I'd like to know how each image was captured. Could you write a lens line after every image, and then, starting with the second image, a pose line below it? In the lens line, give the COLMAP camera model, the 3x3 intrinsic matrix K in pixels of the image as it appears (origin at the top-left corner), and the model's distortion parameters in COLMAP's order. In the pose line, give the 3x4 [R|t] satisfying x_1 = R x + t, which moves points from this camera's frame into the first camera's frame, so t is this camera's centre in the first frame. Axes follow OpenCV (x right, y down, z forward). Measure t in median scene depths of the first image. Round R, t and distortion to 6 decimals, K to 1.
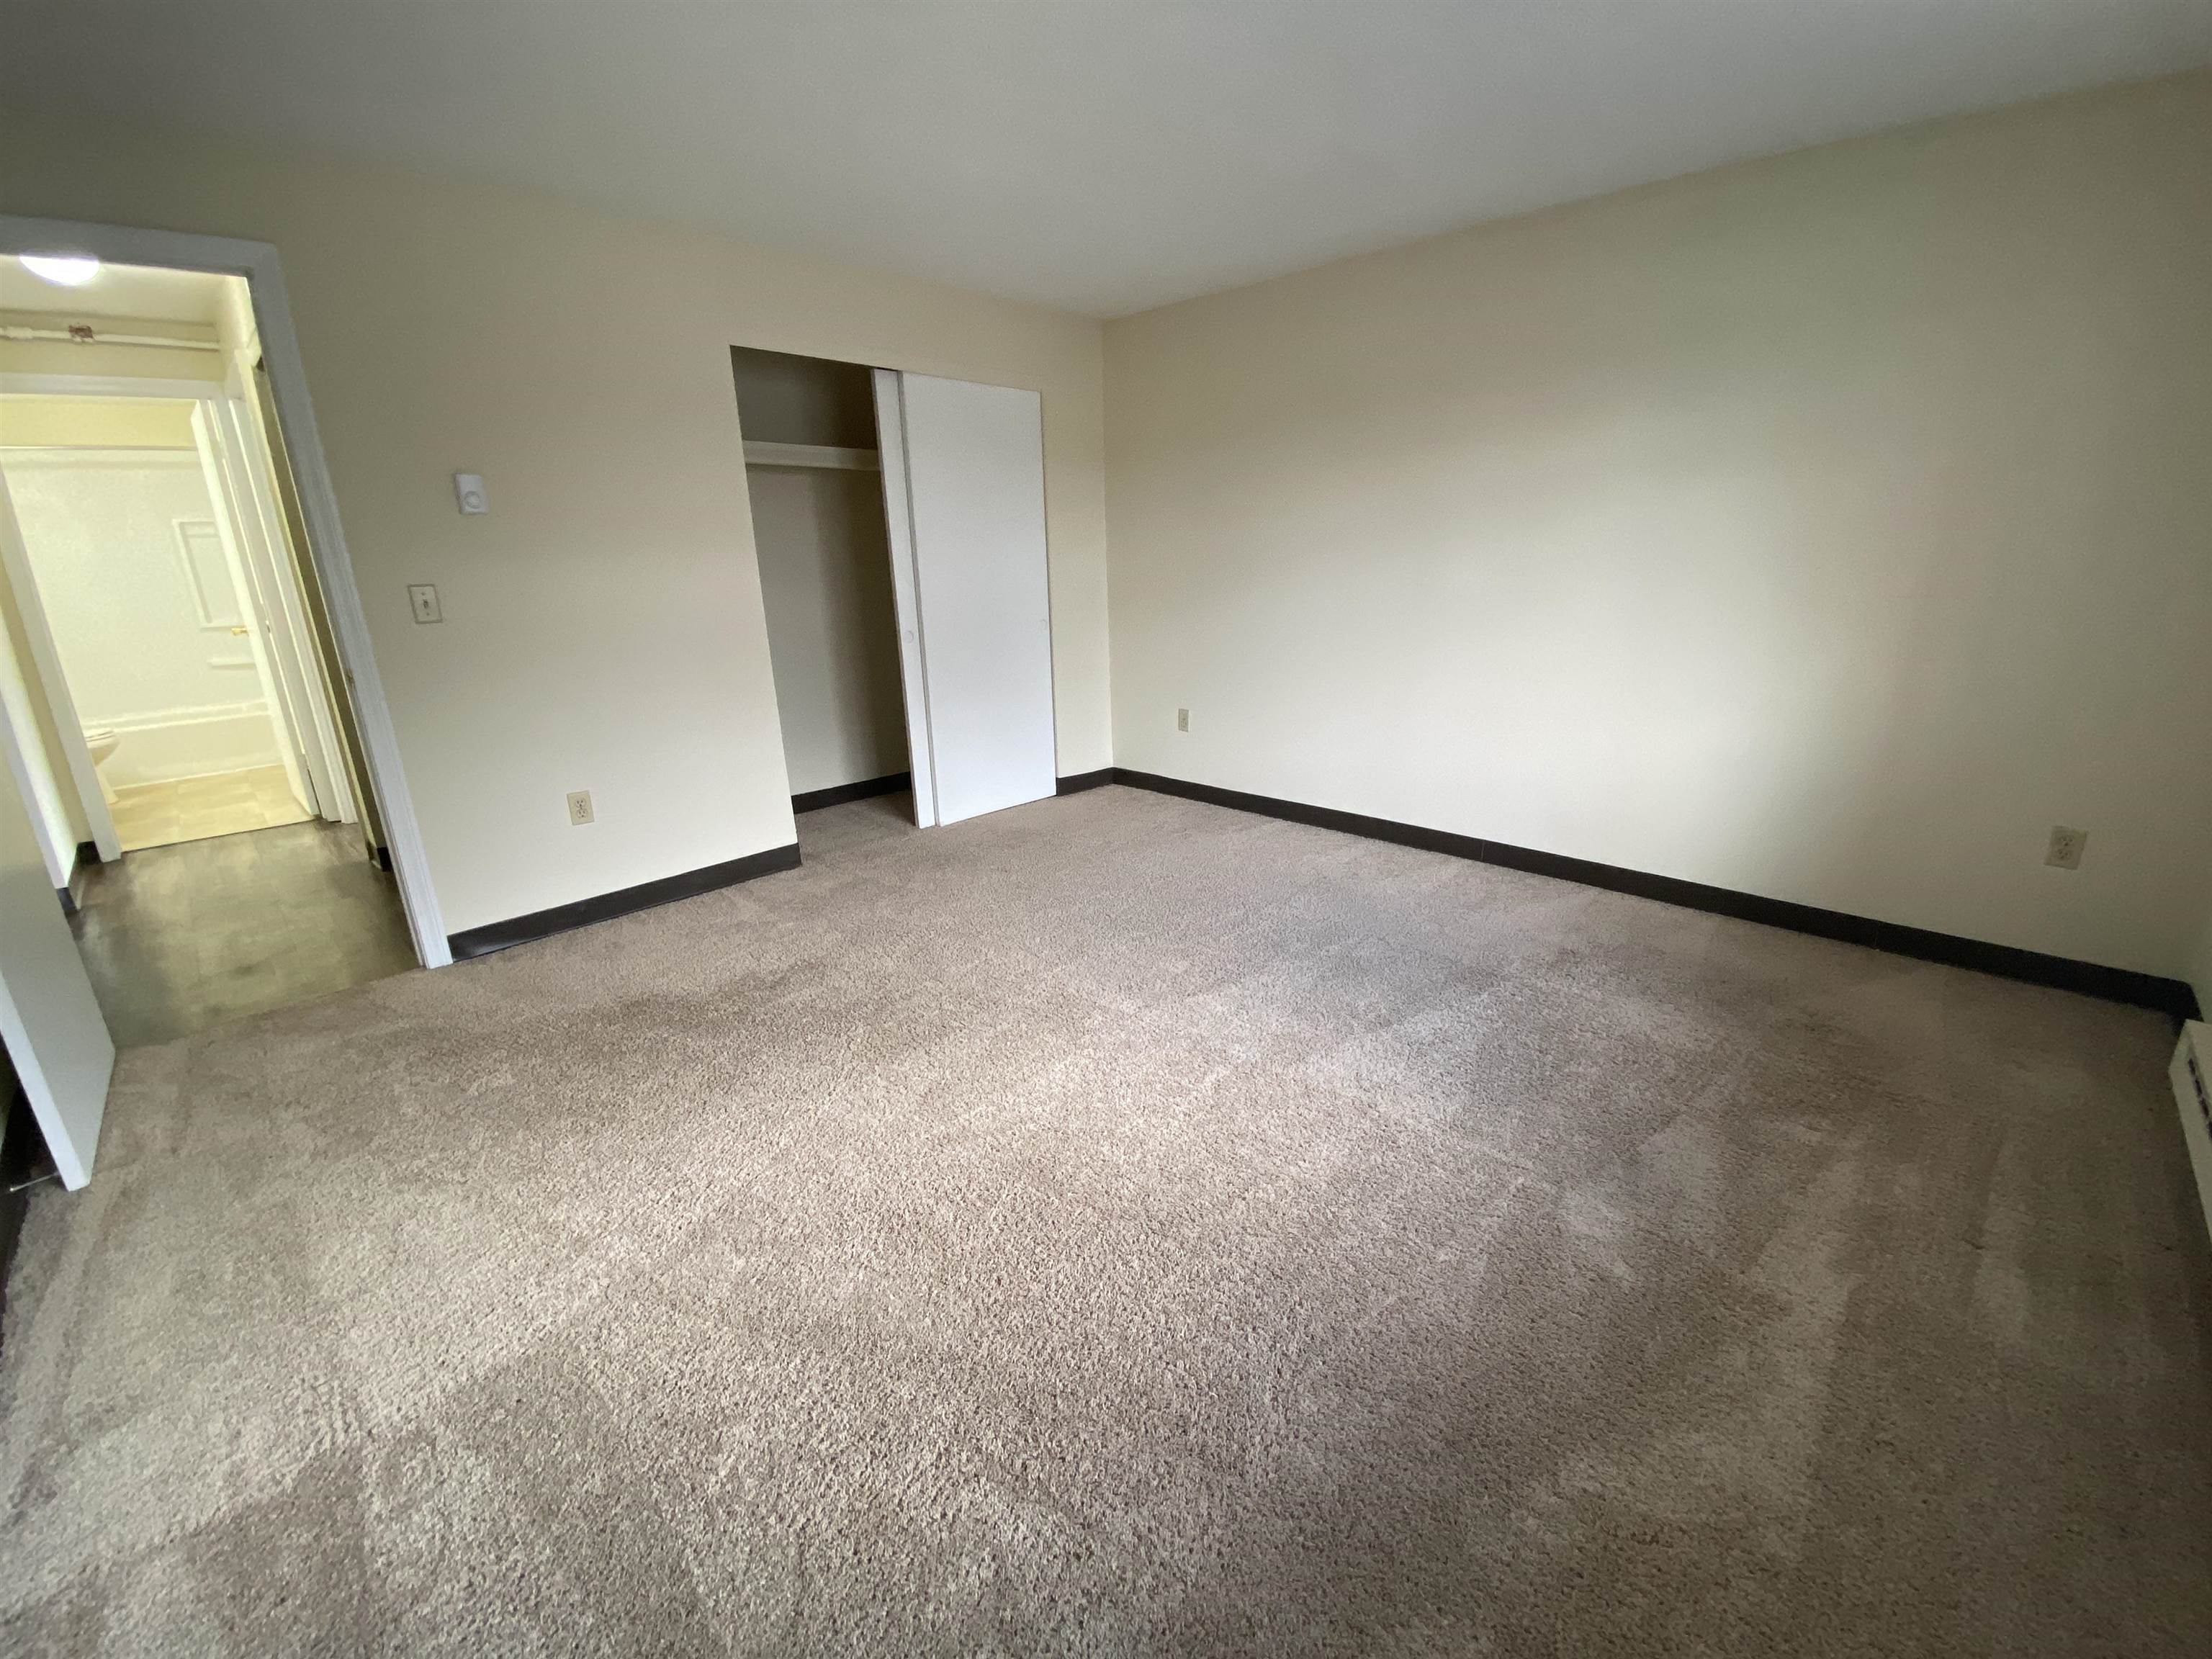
lens RADIAL K [[899.4, 0, 1106.0], [0, 899.4, 829.5], [0, 0, 1]] dist [0.018616, -0.019219]
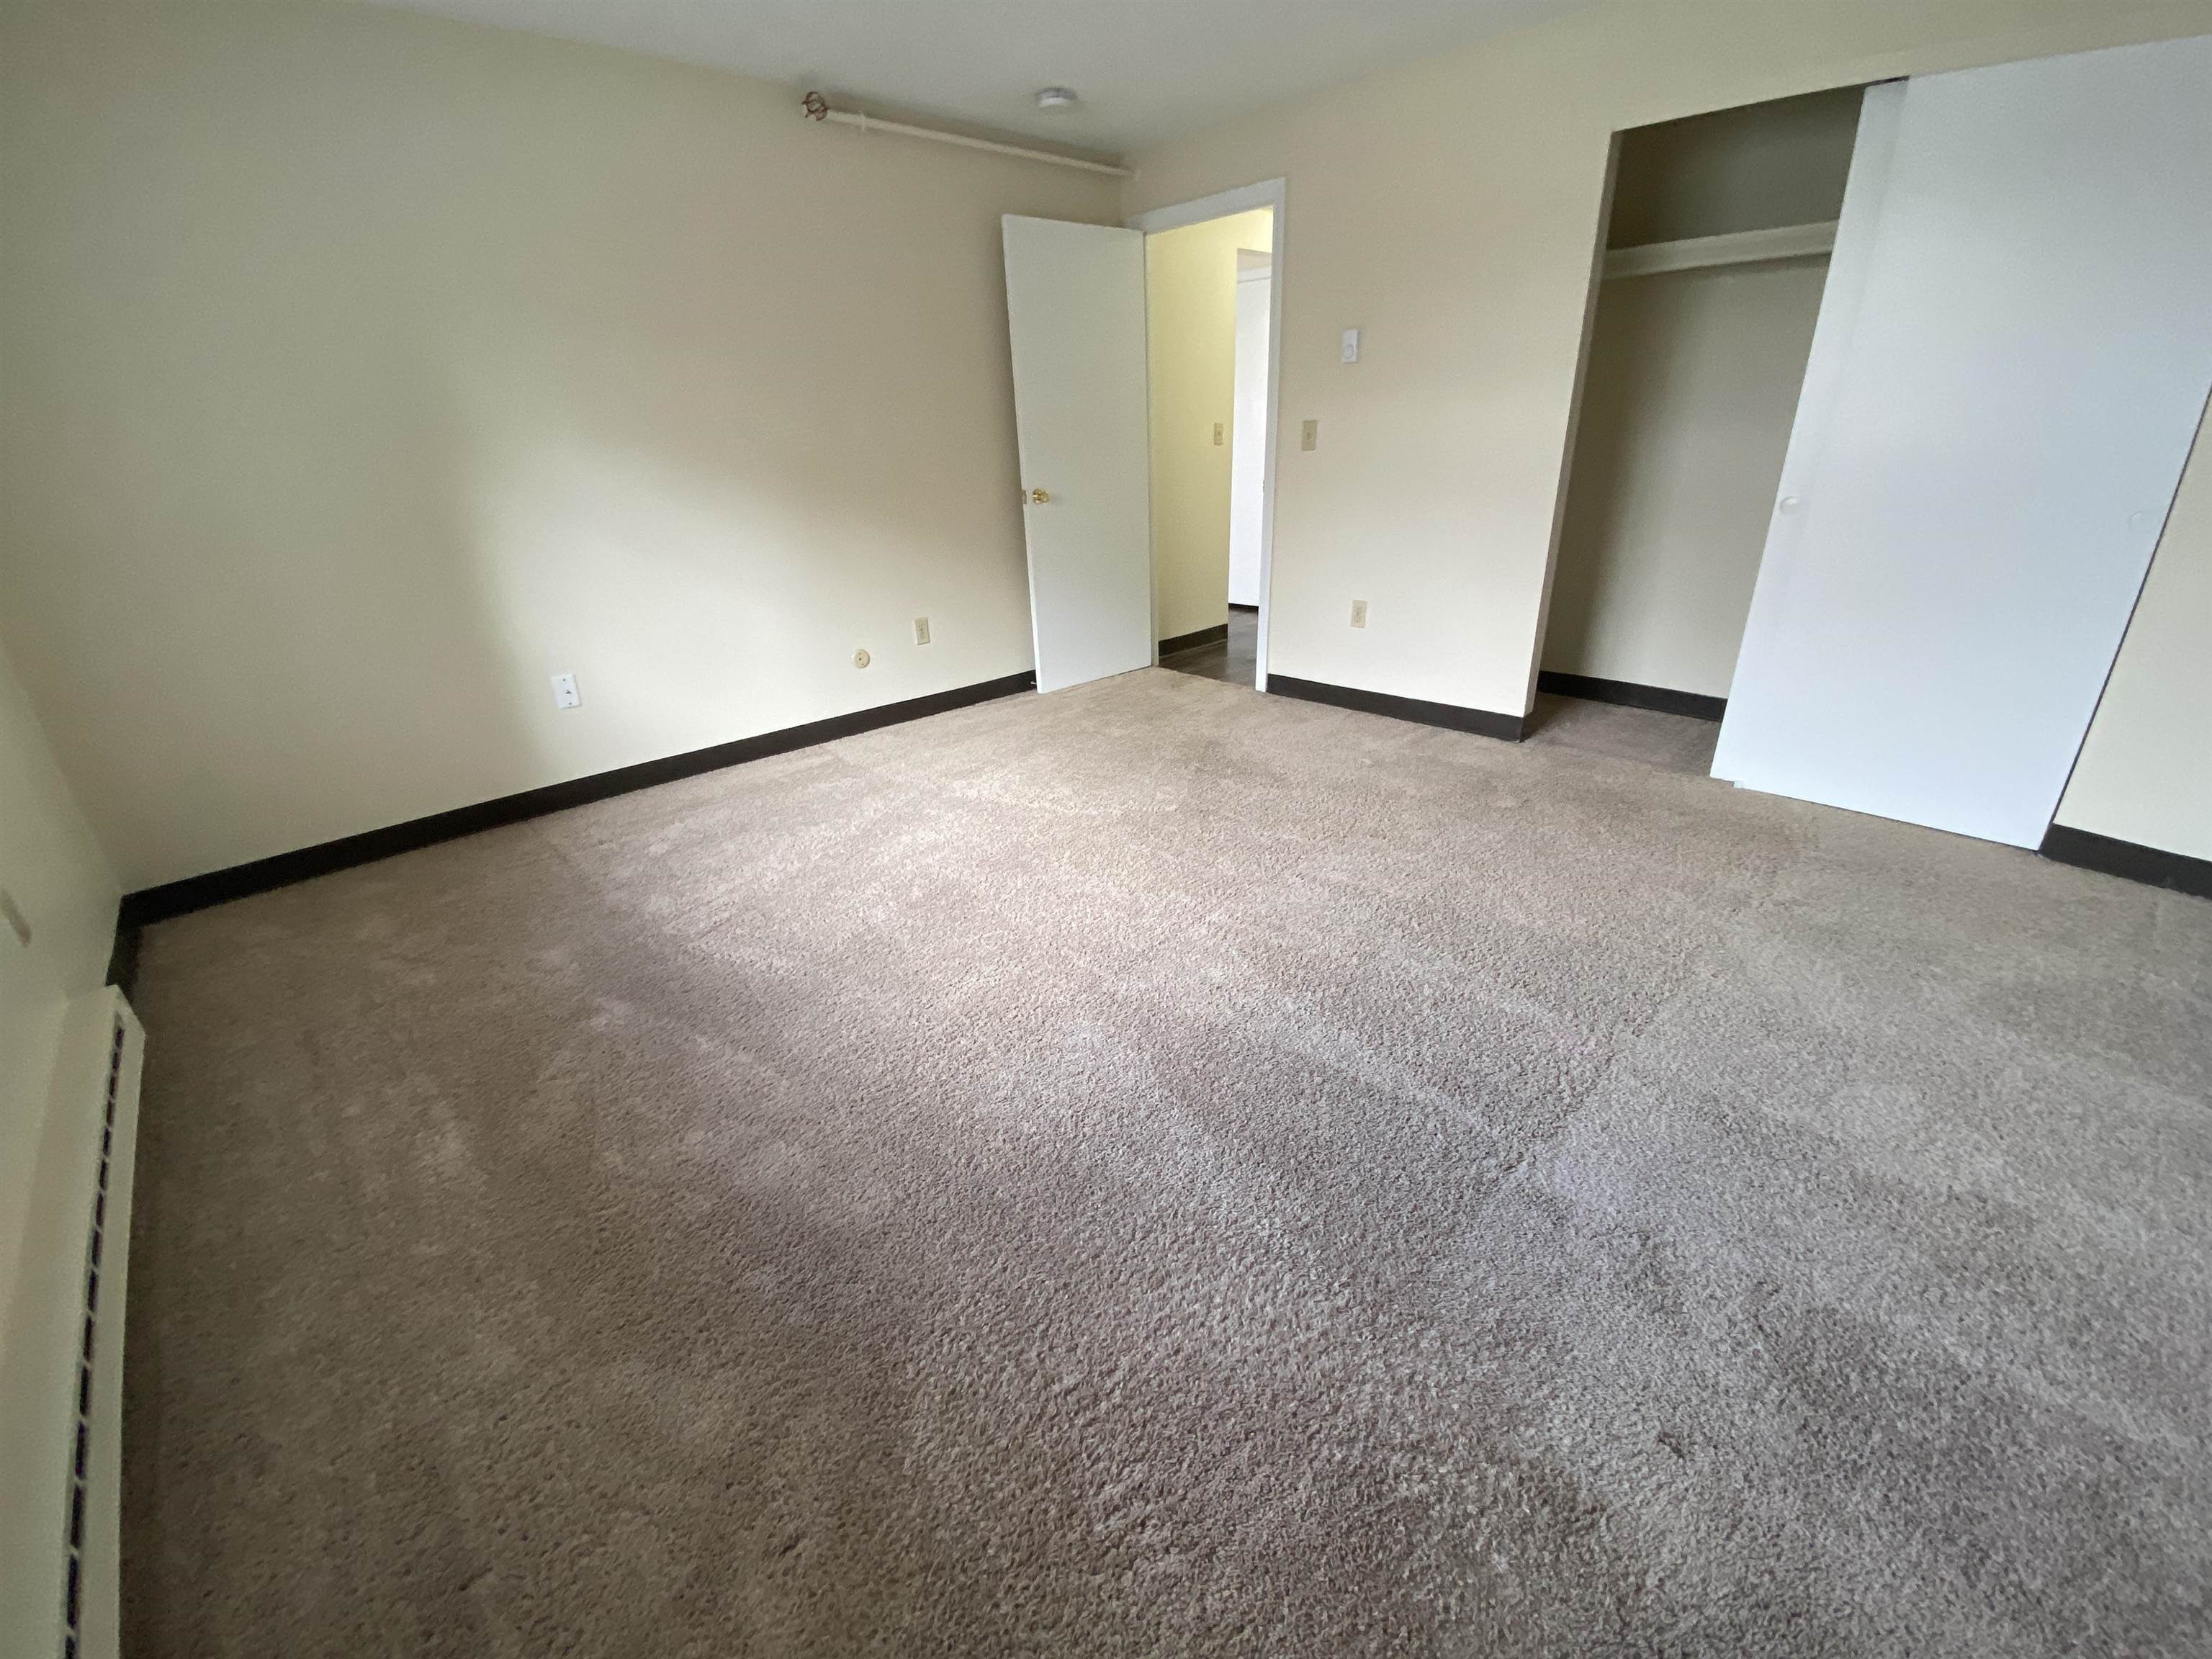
lens RADIAL K [[900.2, 0, 1107.5], [0, 900.2, 831.9], [0, 0, 1]] dist [0.043326, -0.033405]
pose [[-0.054676, 0.431606, -0.900404, 0.782842], [-0.254706, 0.865892, 0.430529, -0.240818], [0.965471, 0.252878, 0.062589, 0.747304]]
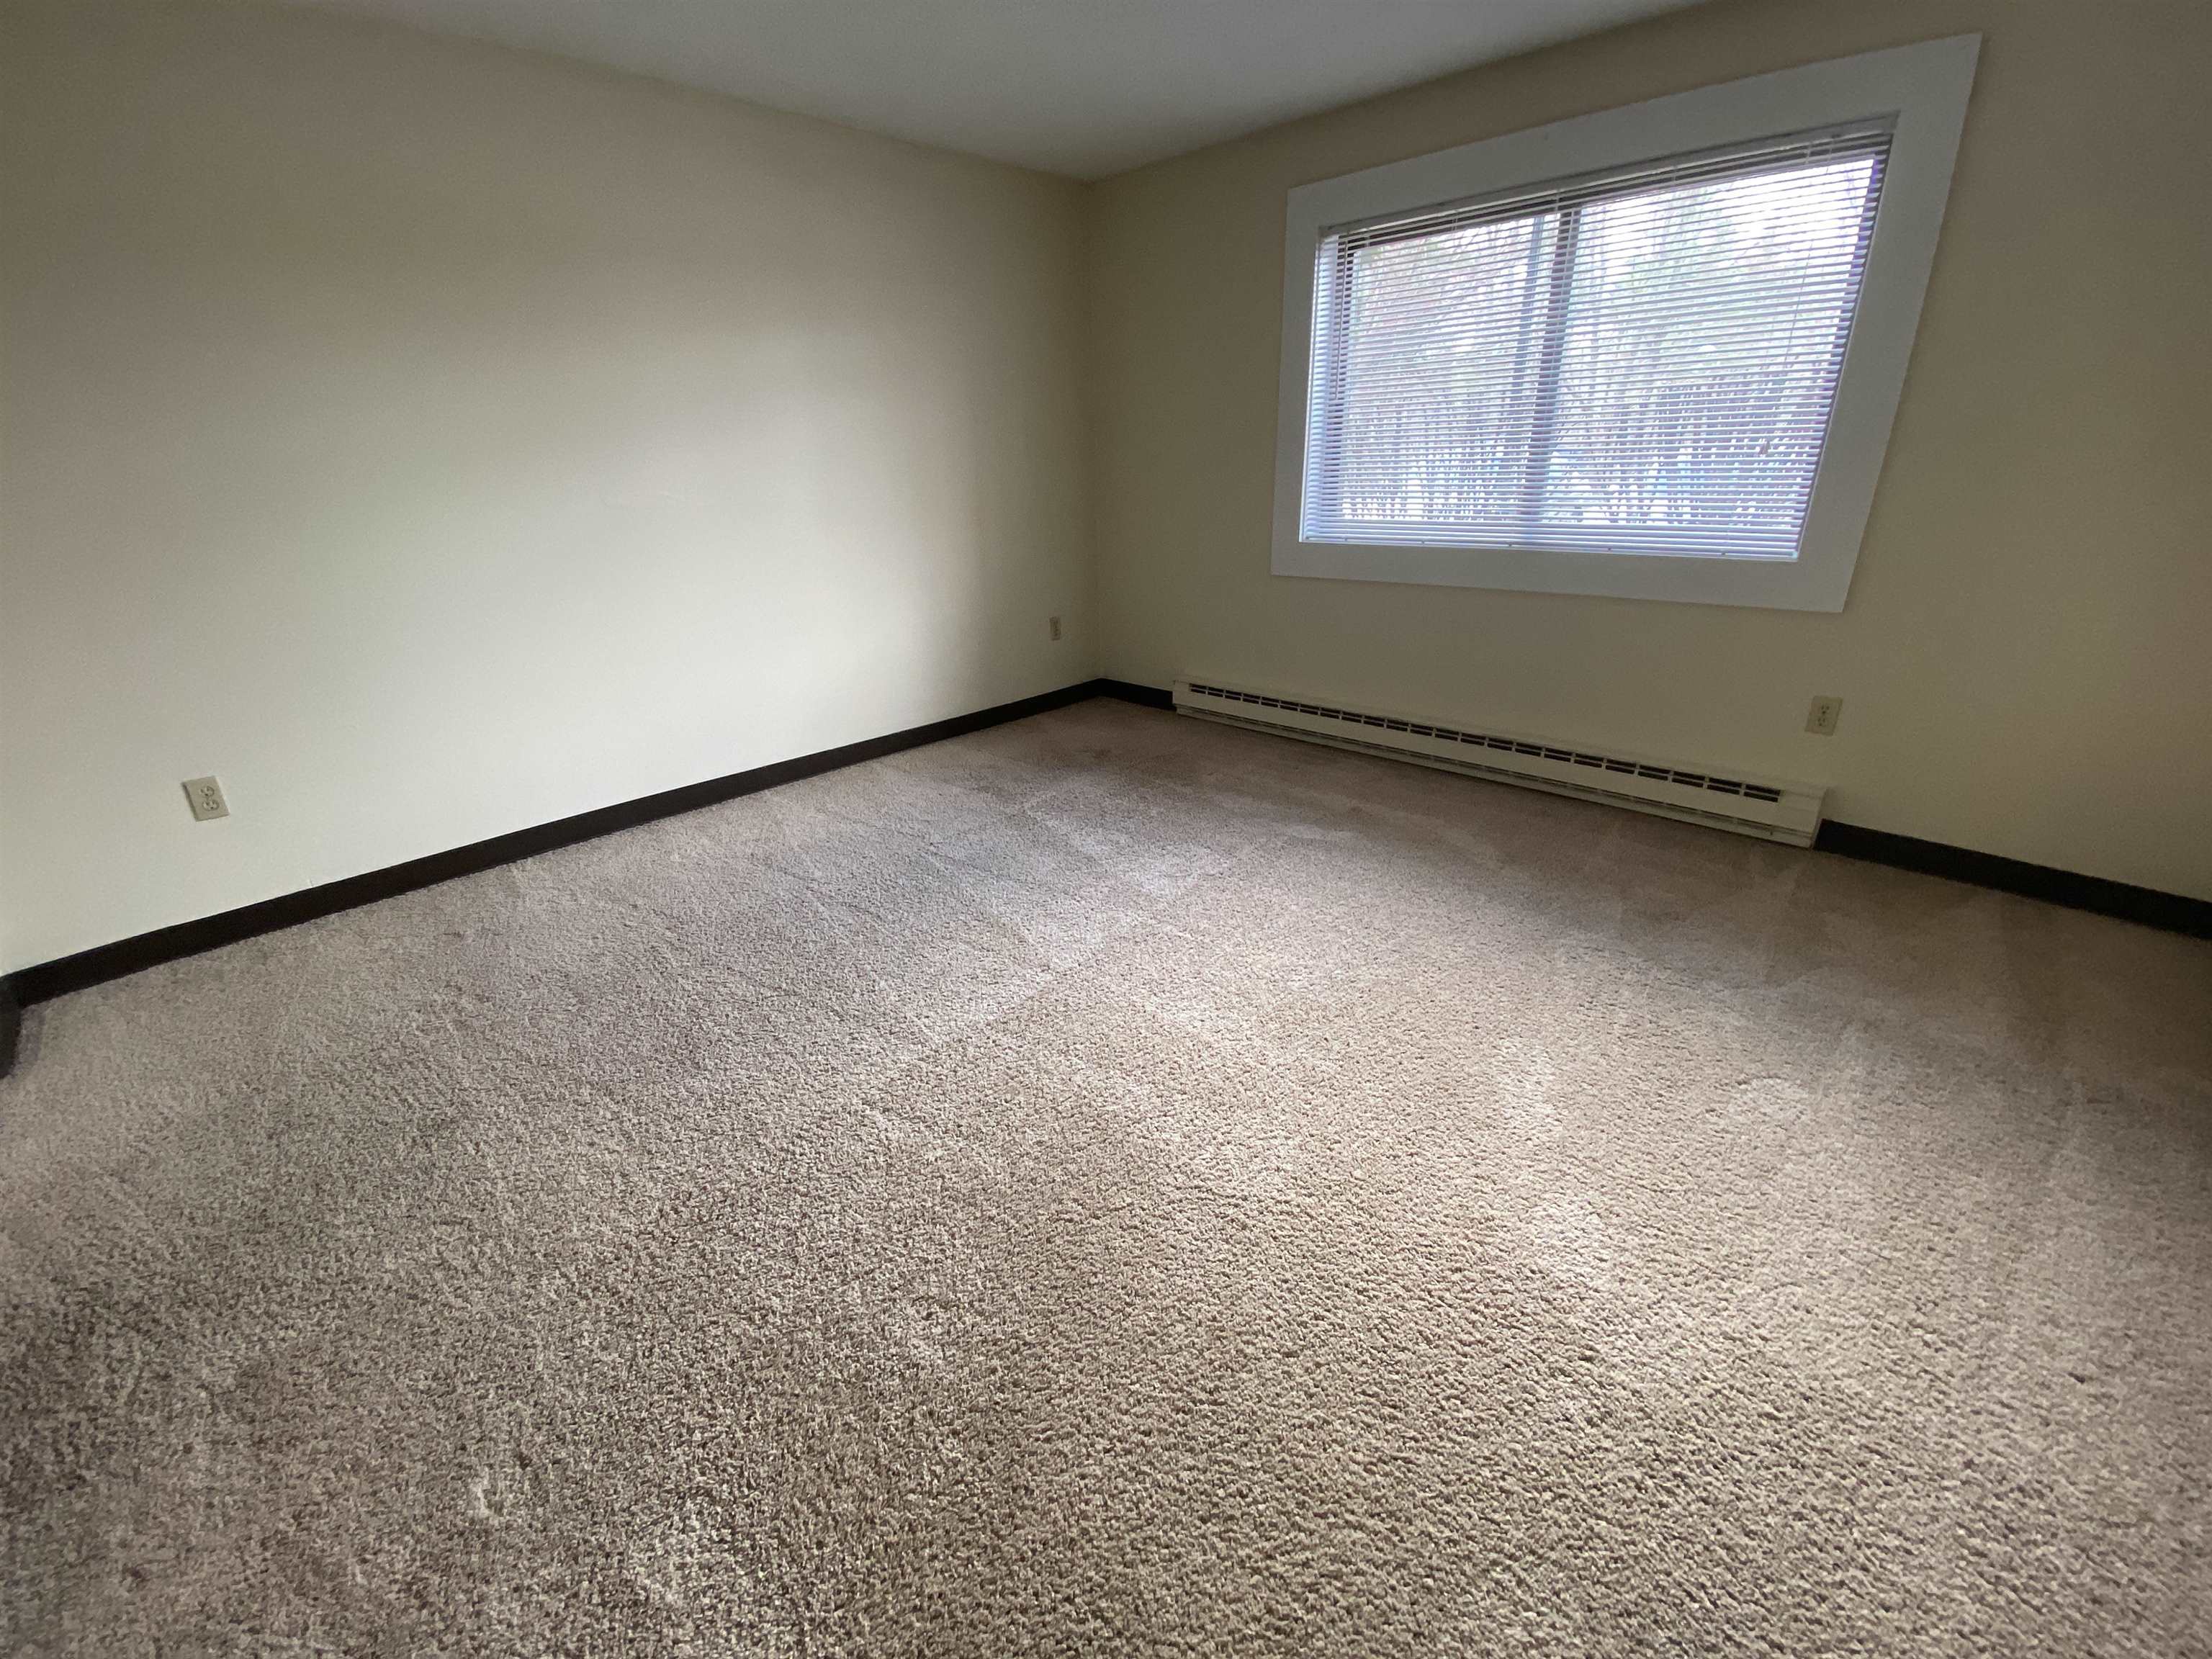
lens RADIAL K [[899.4, 0, 1106.0], [0, 899.4, 829.5], [0, 0, 1]] dist [0.018616, -0.019219]
pose [[-0.016968, -0.363321, 0.931510, -0.694243], [0.322000, 0.880024, 0.349105, -0.200385], [-0.946588, 0.305870, 0.102057, 0.754568]]
